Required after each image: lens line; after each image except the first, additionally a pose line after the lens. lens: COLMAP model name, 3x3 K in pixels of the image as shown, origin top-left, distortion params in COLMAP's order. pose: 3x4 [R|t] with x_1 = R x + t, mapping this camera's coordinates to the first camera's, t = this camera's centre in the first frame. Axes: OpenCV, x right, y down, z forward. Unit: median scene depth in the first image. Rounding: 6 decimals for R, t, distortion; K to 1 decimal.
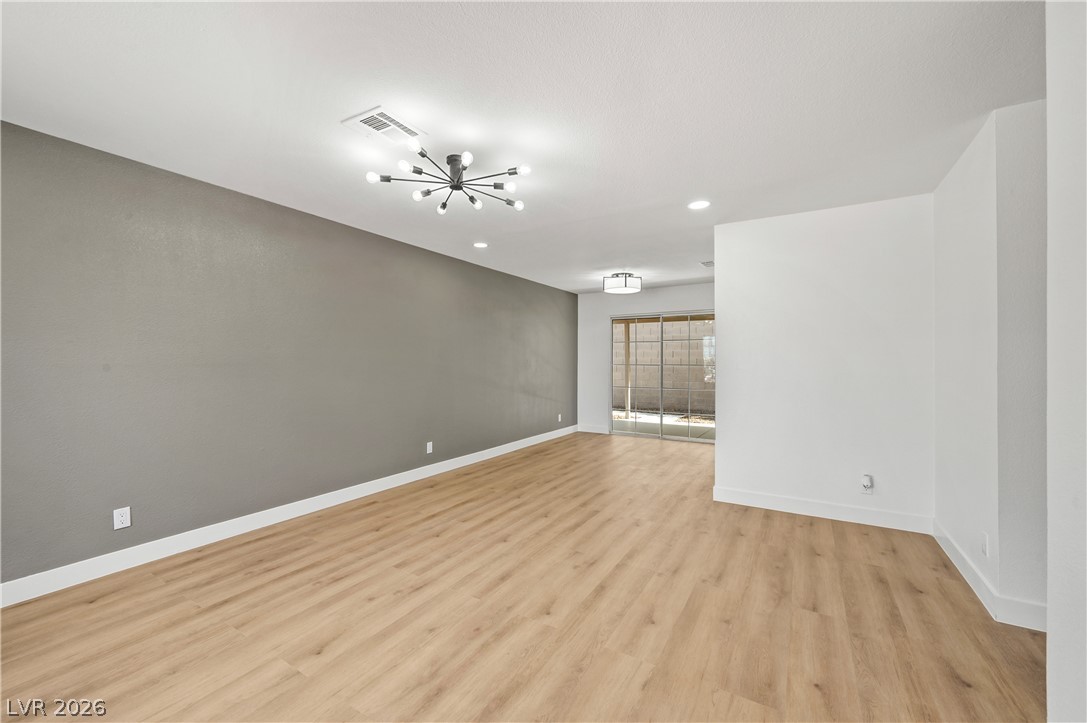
lens RADIAL K [[432.3, 0, 543.1], [0, 432.3, 359.4], [0, 0, 1]] dist [0.001675, -0.000844]
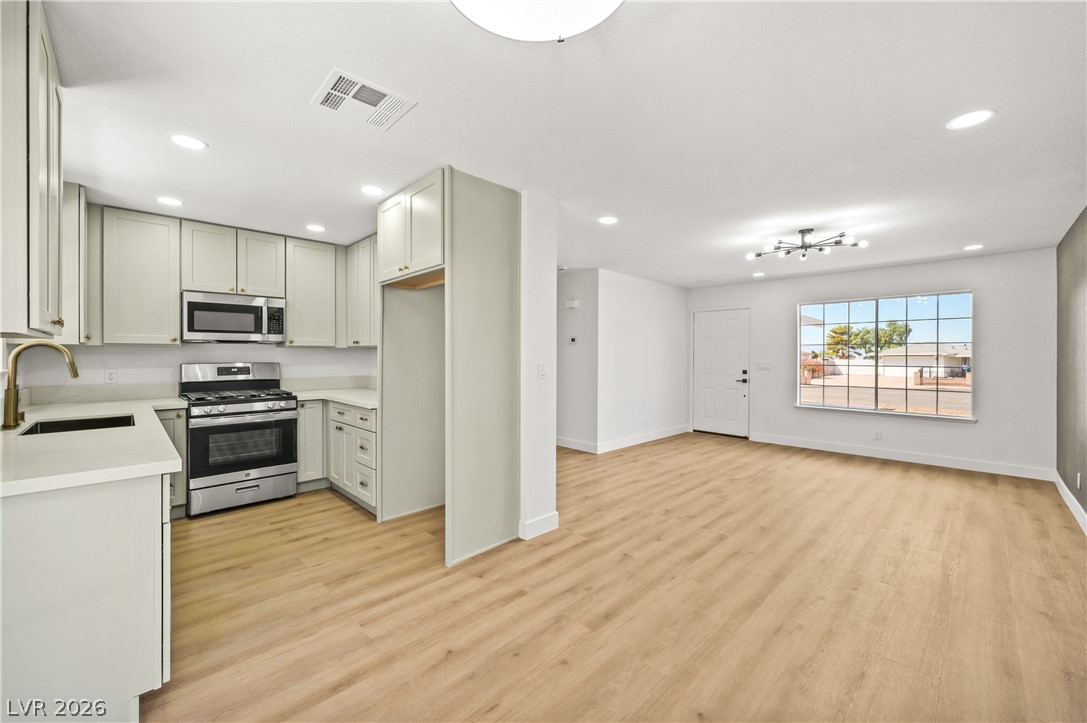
lens RADIAL K [[432.3, 0, 544.7], [0, 432.3, 356.7], [0, 0, 1]] dist [0.001675, -0.000844]
pose [[-0.970089, -0.005218, 0.242694, 0.296840], [-0.006005, 0.999979, -0.002506, -0.008064], [-0.242675, -0.003888, -0.970100, 2.507575]]
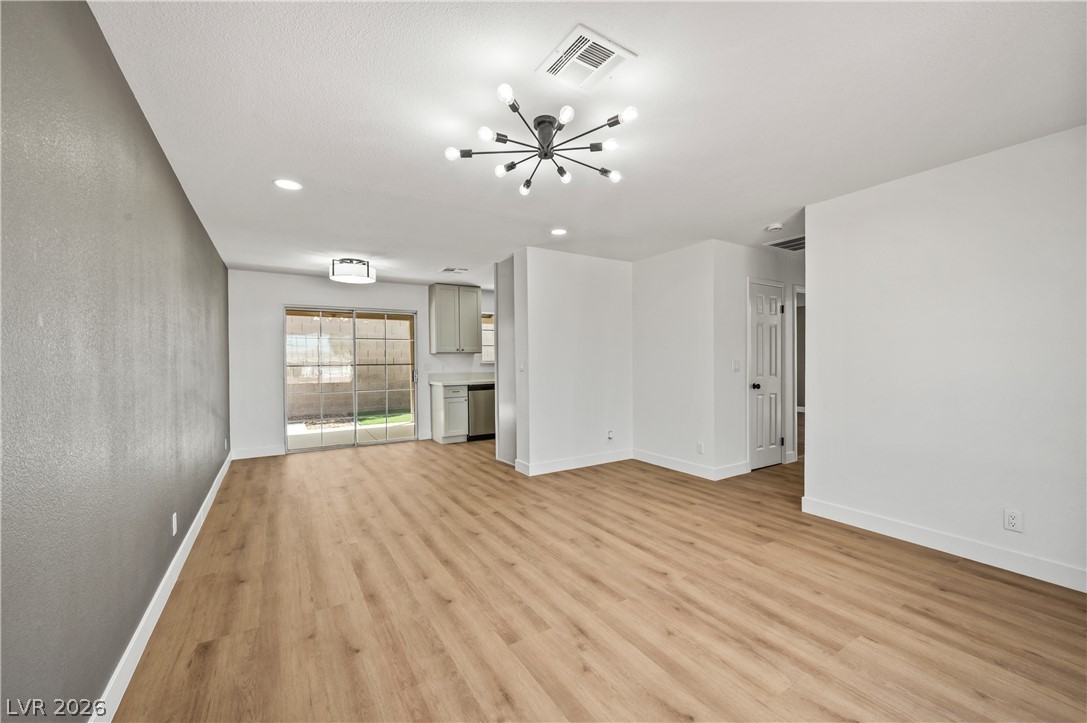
lens RADIAL K [[432.3, 0, 546.2], [0, 432.3, 364.8], [0, 0, 1]] dist [0.001675, -0.000844]
pose [[0.450640, -0.015171, 0.892577, -0.891693], [0.004111, 0.999880, 0.014919, -0.001098], [-0.892696, -0.003053, 0.450648, 0.575225]]
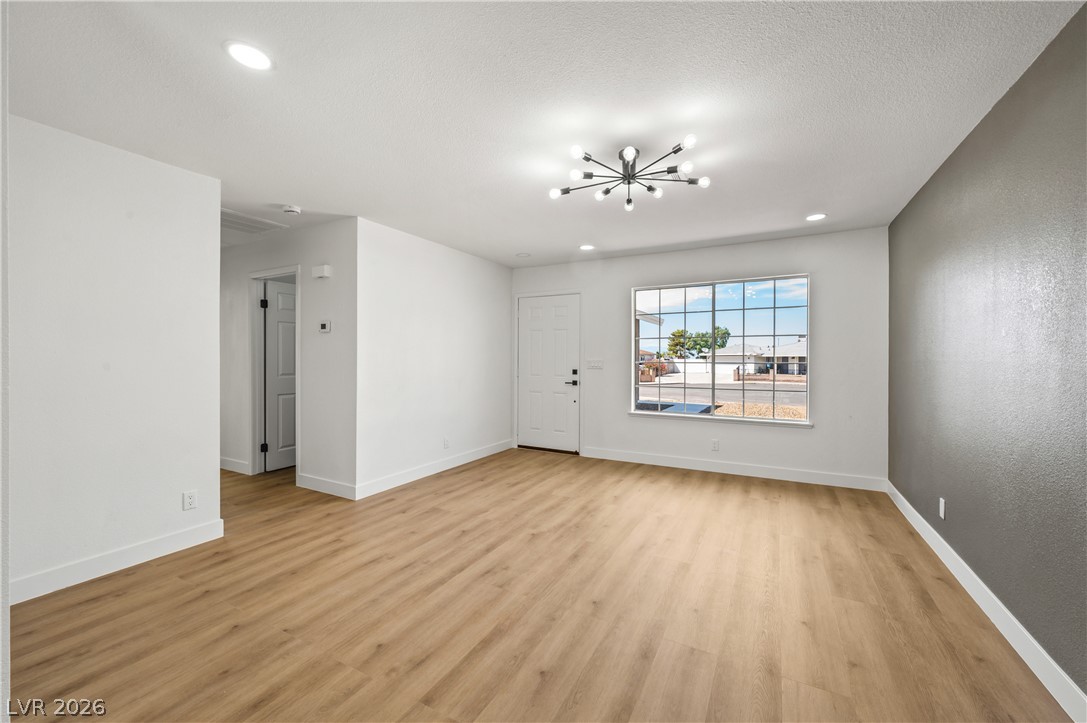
lens RADIAL K [[432.3, 0, 545.4], [0, 432.3, 359.2], [0, 0, 1]] dist [0.001675, -0.000844]
pose [[-0.998466, -0.002294, -0.055325, 0.039018], [-0.002301, 0.999997, 0.000069, 0.007299], [0.055325, 0.000196, -0.998468, 1.833448]]
